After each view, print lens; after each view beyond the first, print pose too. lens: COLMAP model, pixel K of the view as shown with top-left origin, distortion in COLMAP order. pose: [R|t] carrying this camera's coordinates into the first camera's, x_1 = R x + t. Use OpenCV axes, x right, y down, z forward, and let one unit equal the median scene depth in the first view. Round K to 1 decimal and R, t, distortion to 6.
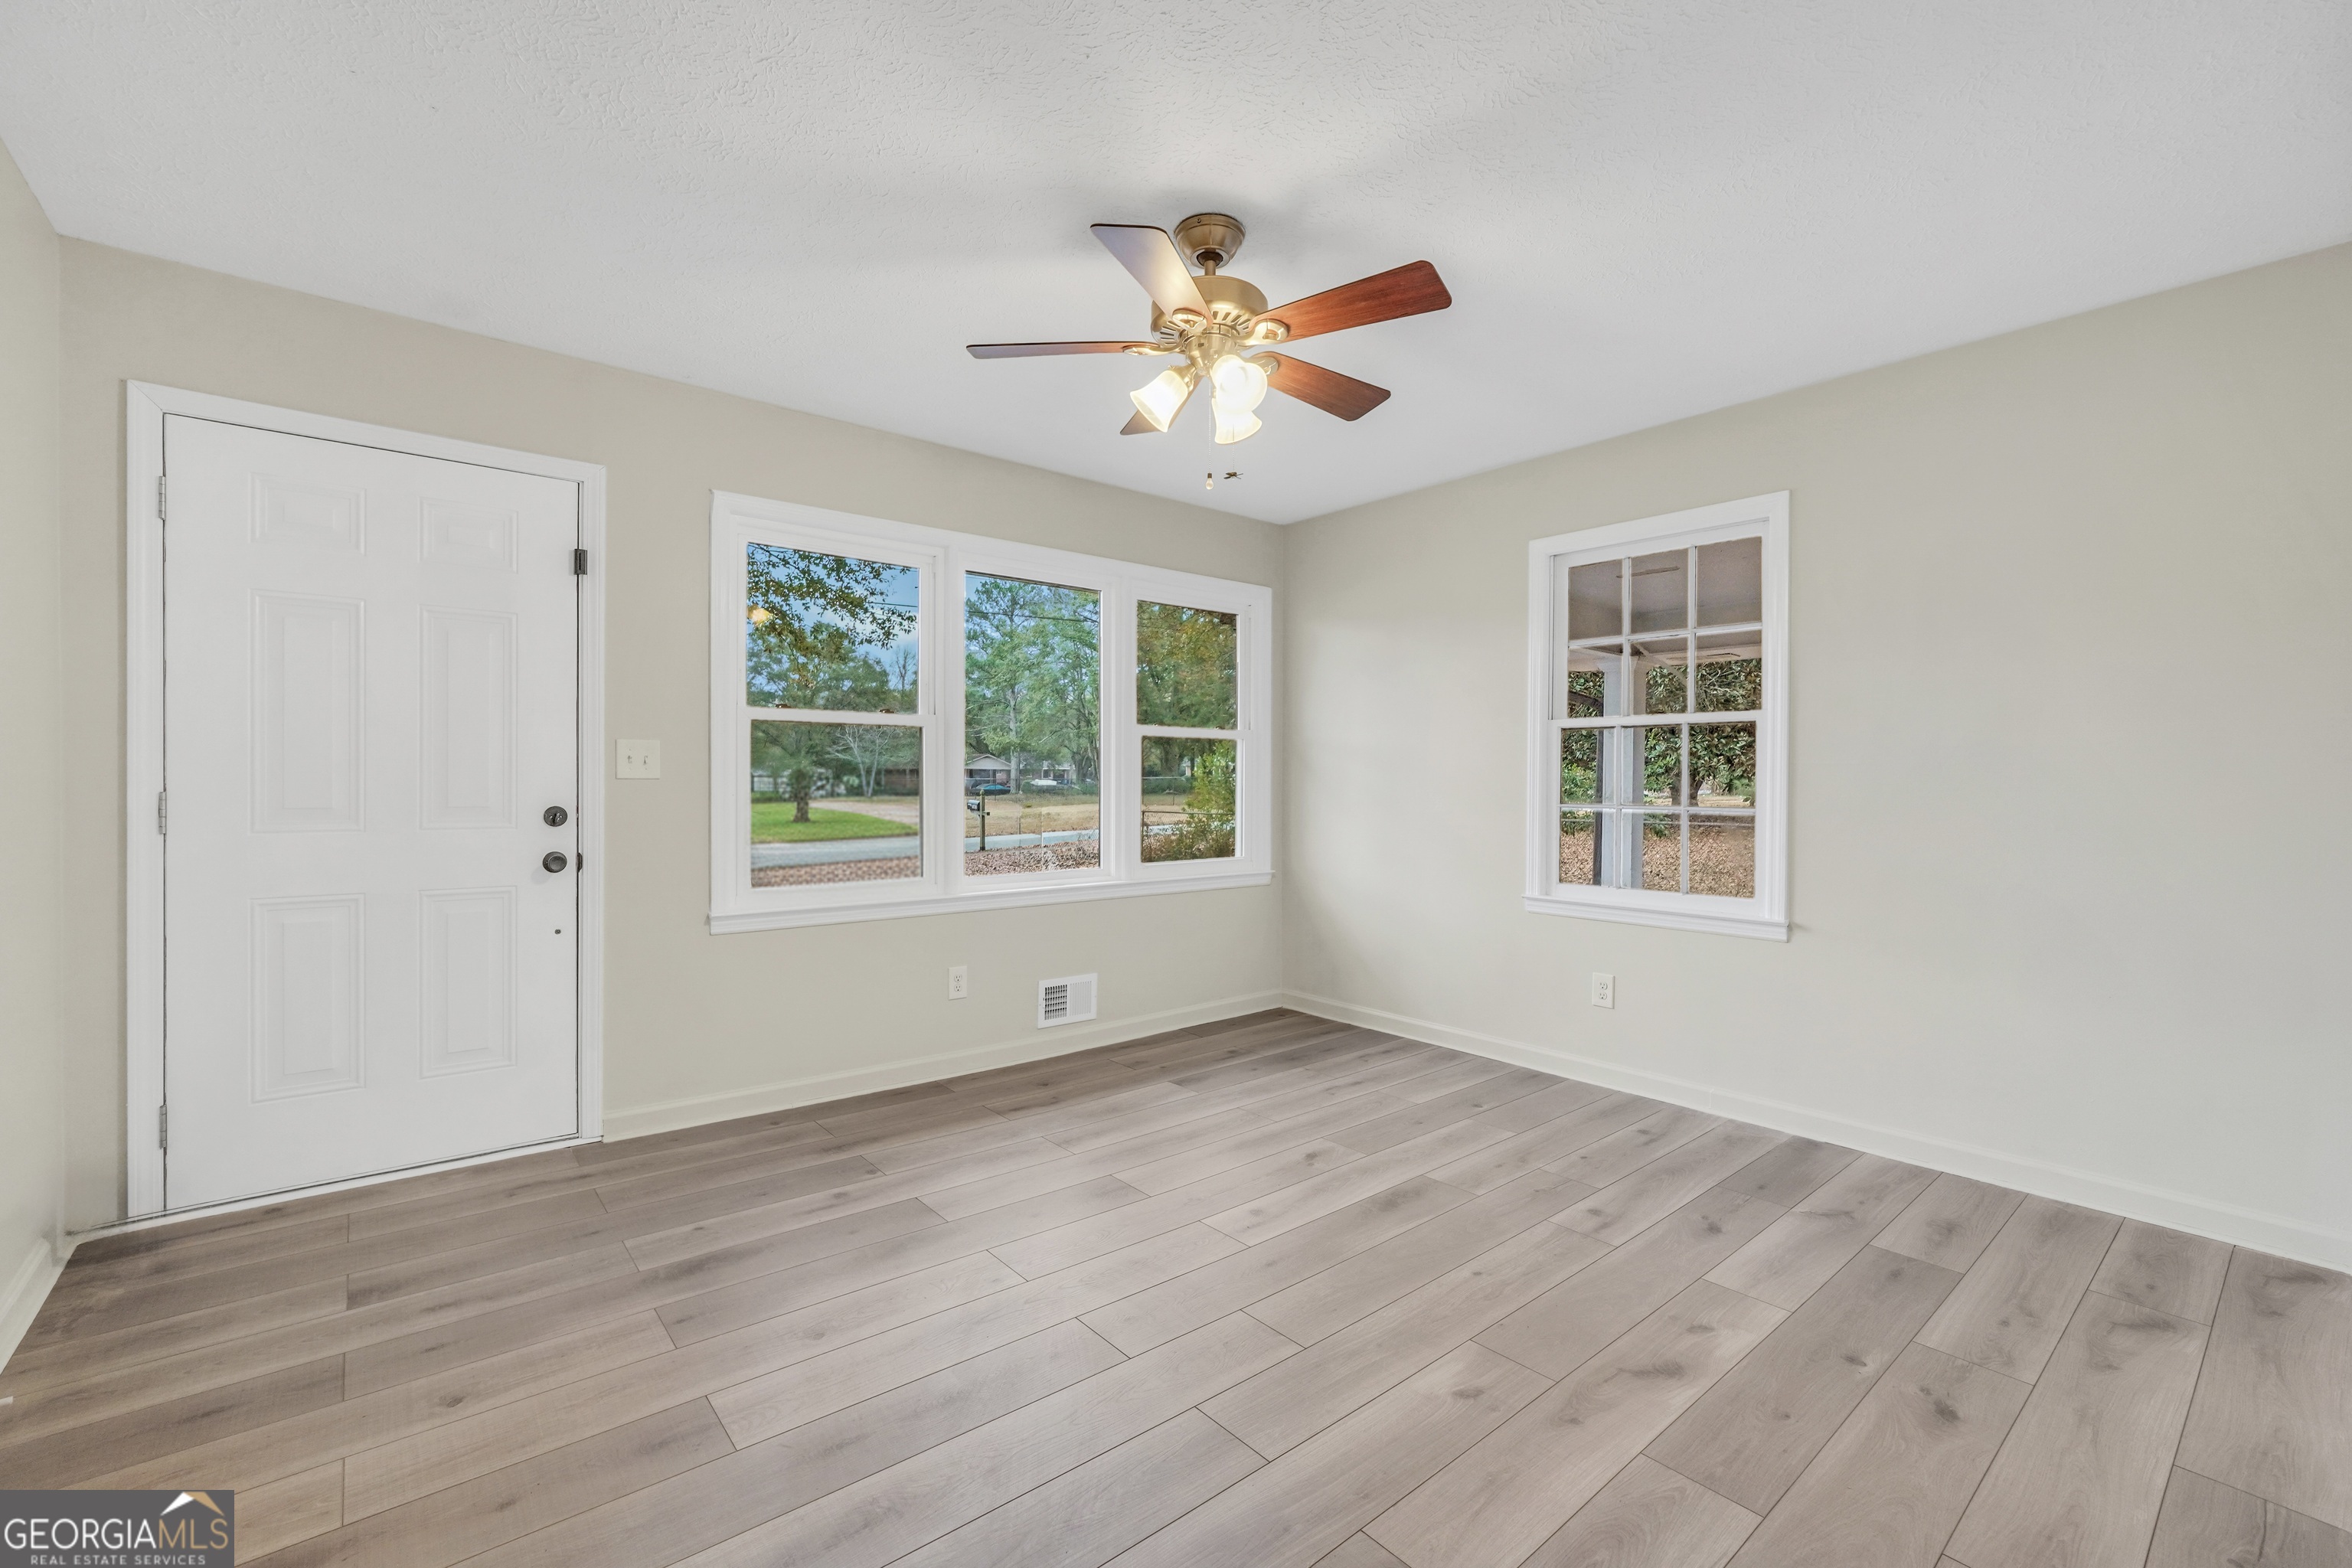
lens RADIAL K [[999.2, 0, 1166.3], [0, 999.2, 787.7], [0, 0, 1]] dist [-0.020138, 0.009218]
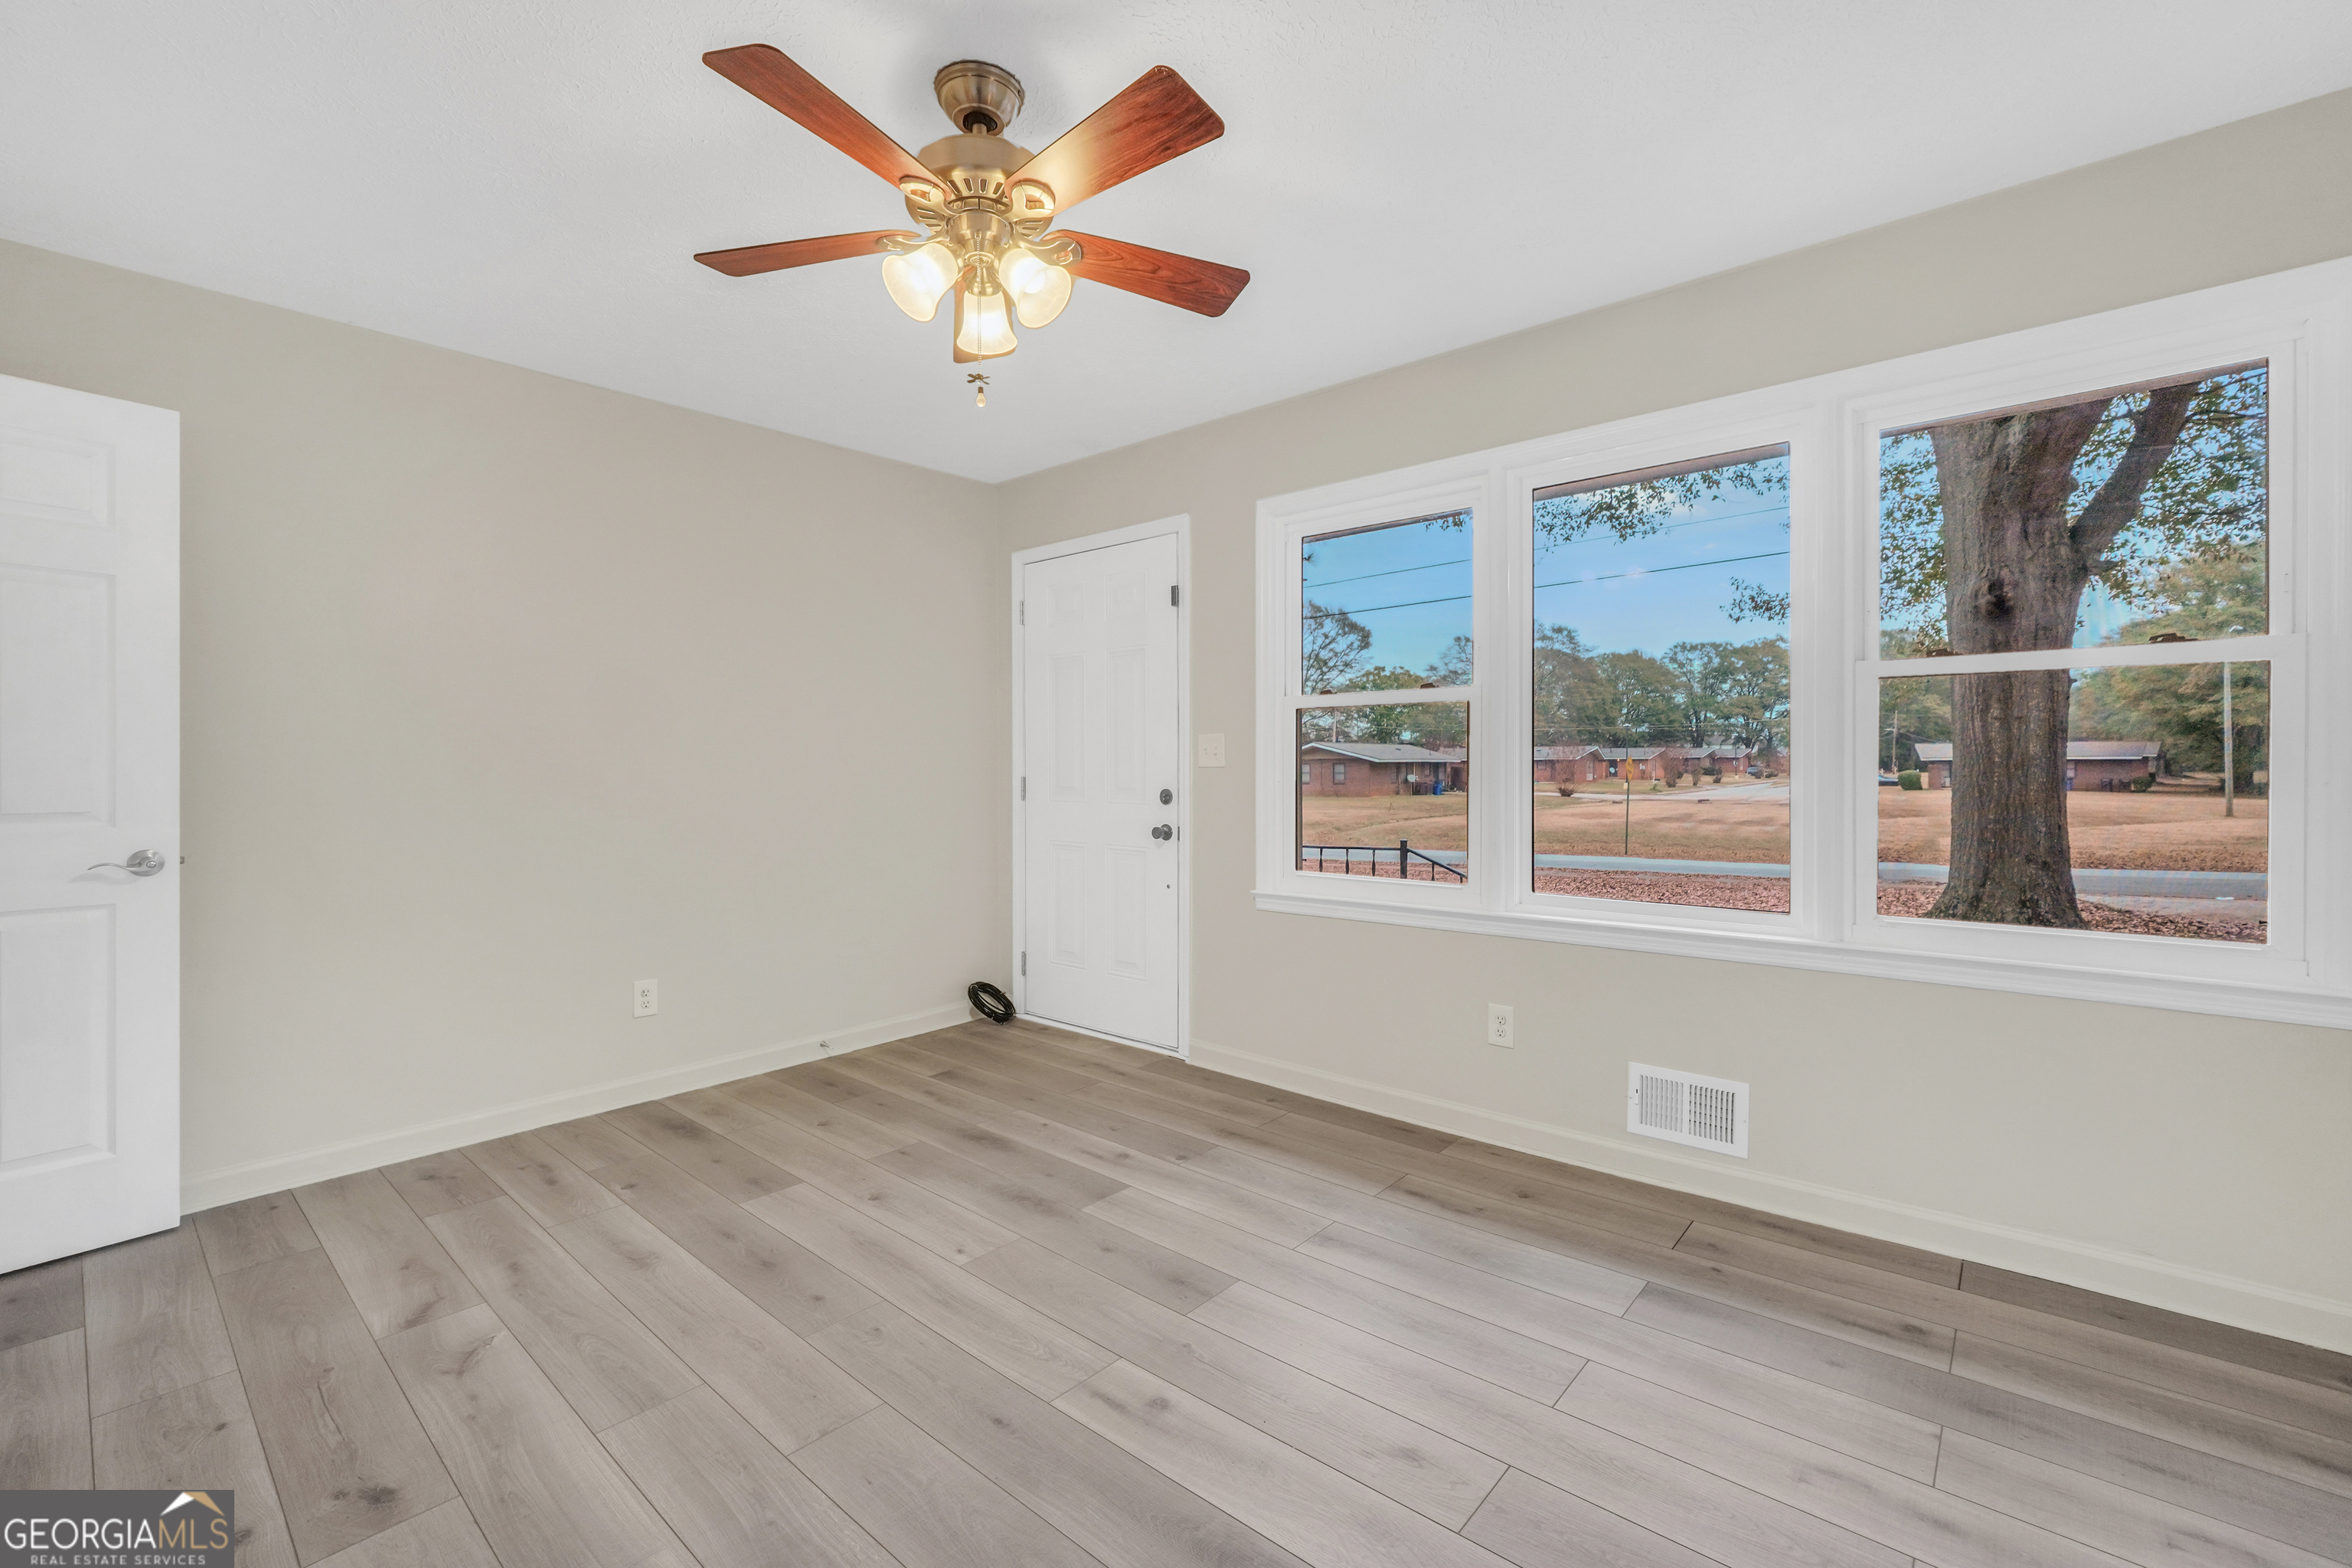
lens RADIAL K [[1011.1, 0, 1168.6], [0, 1011.1, 771.6], [0, 0, 1]] dist [-0.020660, 0.009064]
pose [[0.153143, 0.000014, -0.988204, 0.615262], [-0.004257, 0.999991, -0.000645, -0.002836], [0.988195, 0.004305, 0.153142, 0.720691]]
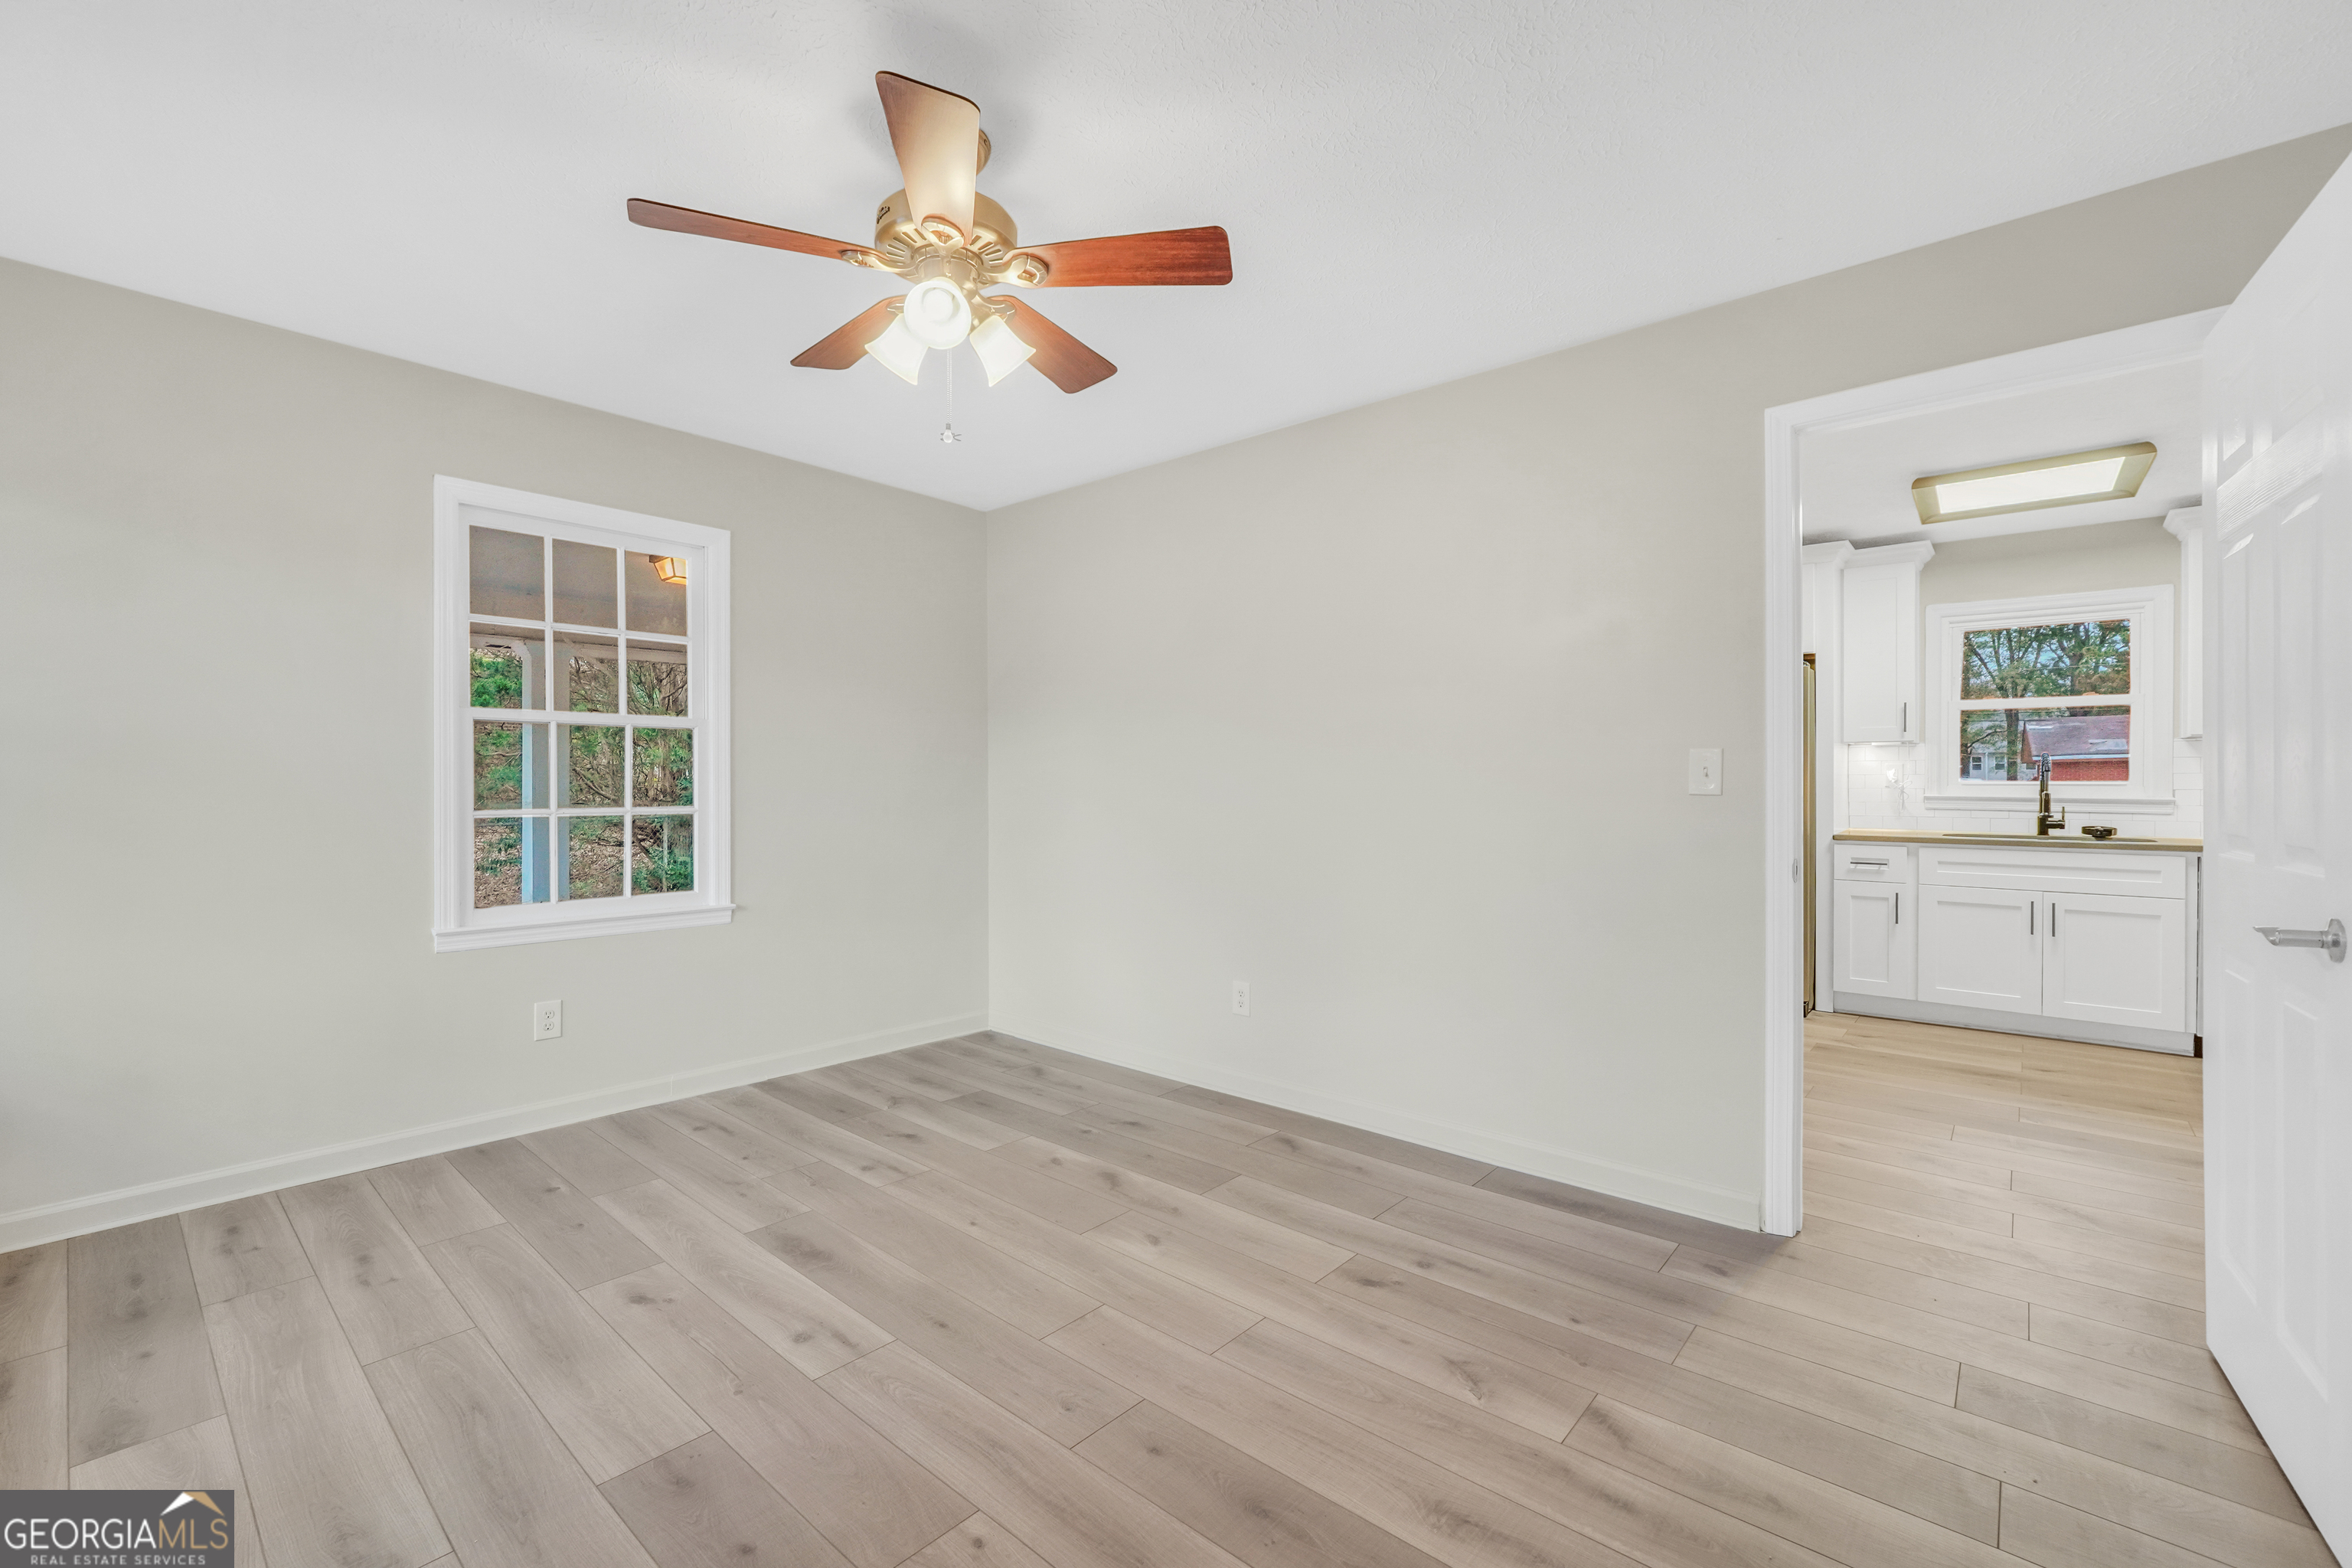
lens RADIAL K [[981.9, 0, 1169.3], [0, 981.9, 779.4], [0, 0, 1]] dist [-0.026482, 0.008442]
pose [[-0.157972, -0.001389, 0.987443, -0.567359], [0.006345, 0.999977, 0.002421, -0.010212], [-0.987423, 0.006648, -0.157959, 0.666650]]
